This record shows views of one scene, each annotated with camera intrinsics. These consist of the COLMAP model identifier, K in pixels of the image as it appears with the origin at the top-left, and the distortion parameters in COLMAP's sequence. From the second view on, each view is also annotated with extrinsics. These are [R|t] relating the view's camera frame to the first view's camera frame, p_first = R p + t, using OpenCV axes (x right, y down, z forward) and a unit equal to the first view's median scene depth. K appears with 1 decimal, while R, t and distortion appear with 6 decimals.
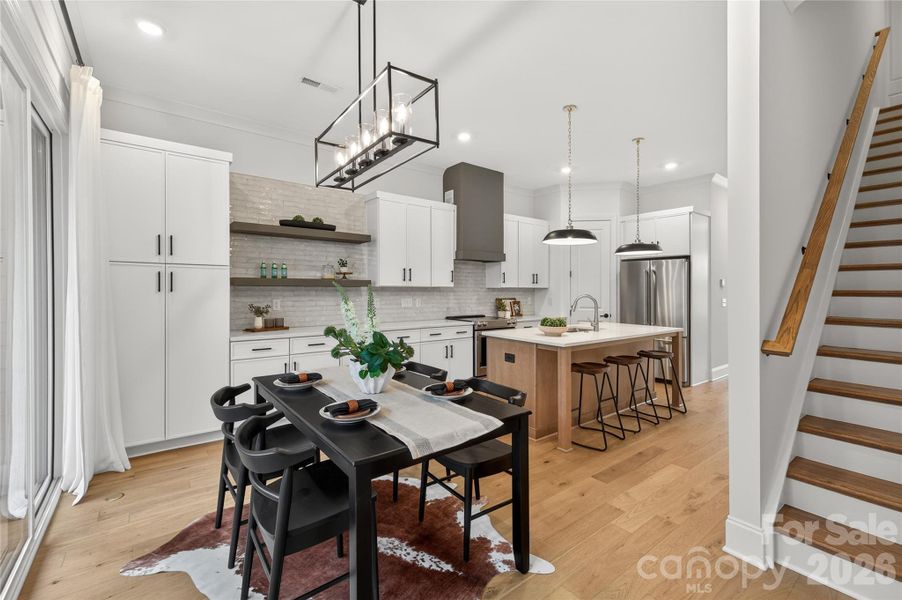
lens RADIAL K [[381.0, 0, 448.9], [0, 381.0, 281.5], [0, 0, 1]] dist [0.008375, 0.000427]
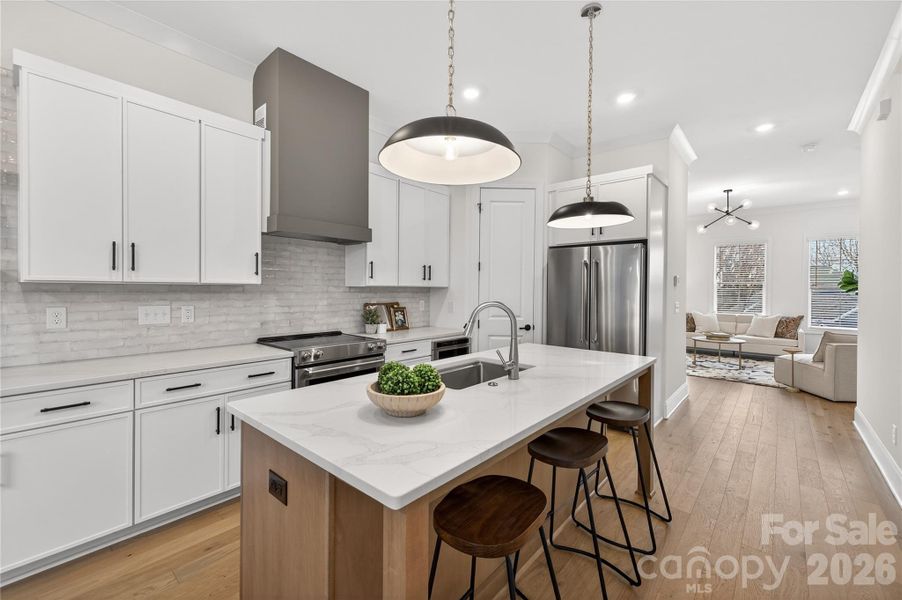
lens RADIAL K [[381.0, 0, 456.2], [0, 381.0, 293.7], [0, 0, 1]] dist [0.008375, 0.000427]
pose [[0.976177, -0.000741, 0.216975, 0.162983], [-0.006281, 0.999479, 0.031673, 0.009370], [-0.216885, -0.032281, 0.975663, 0.428355]]
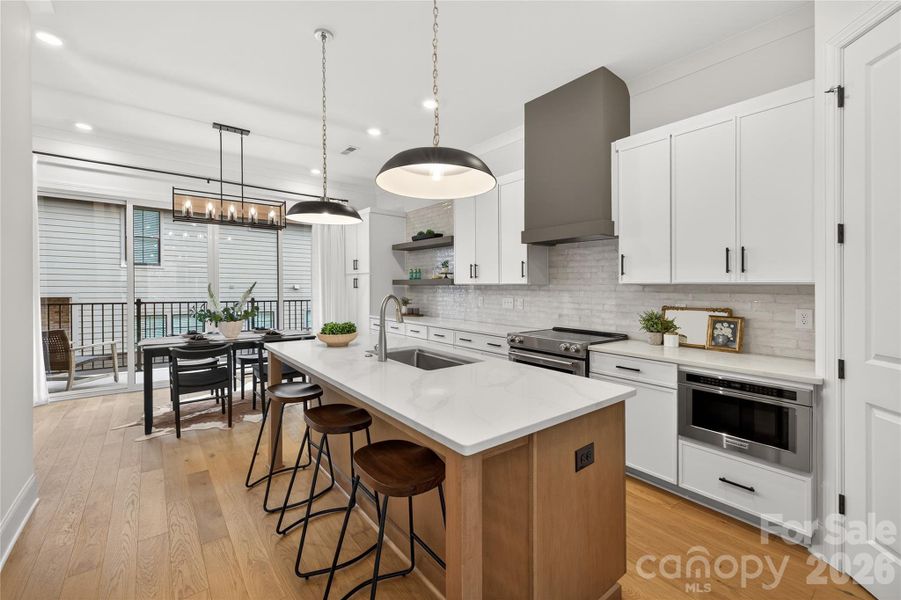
lens RADIAL K [[380.6, 0, 457.4], [0, 380.6, 294.5], [0, 0, 1]] dist [0.008375, 0.000427]
pose [[0.025026, 0.015374, -0.999569, 0.730656], [0.014558, 0.999770, 0.015742, 0.021160], [0.999581, -0.014946, 0.024796, 0.859641]]
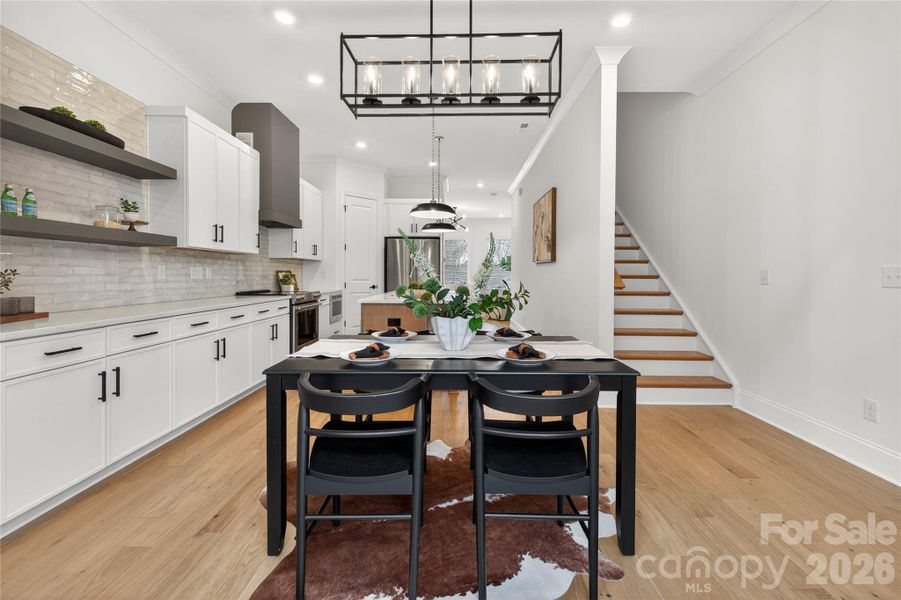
lens RADIAL K [[380.6, 0, 450.9], [0, 380.6, 276.4], [0, 0, 1]] dist [0.008375, 0.000427]
pose [[0.615414, -0.007151, 0.788172, -0.379938], [-0.020091, 0.999492, 0.024756, 0.034074], [-0.787948, -0.031071, 0.614957, 0.178563]]
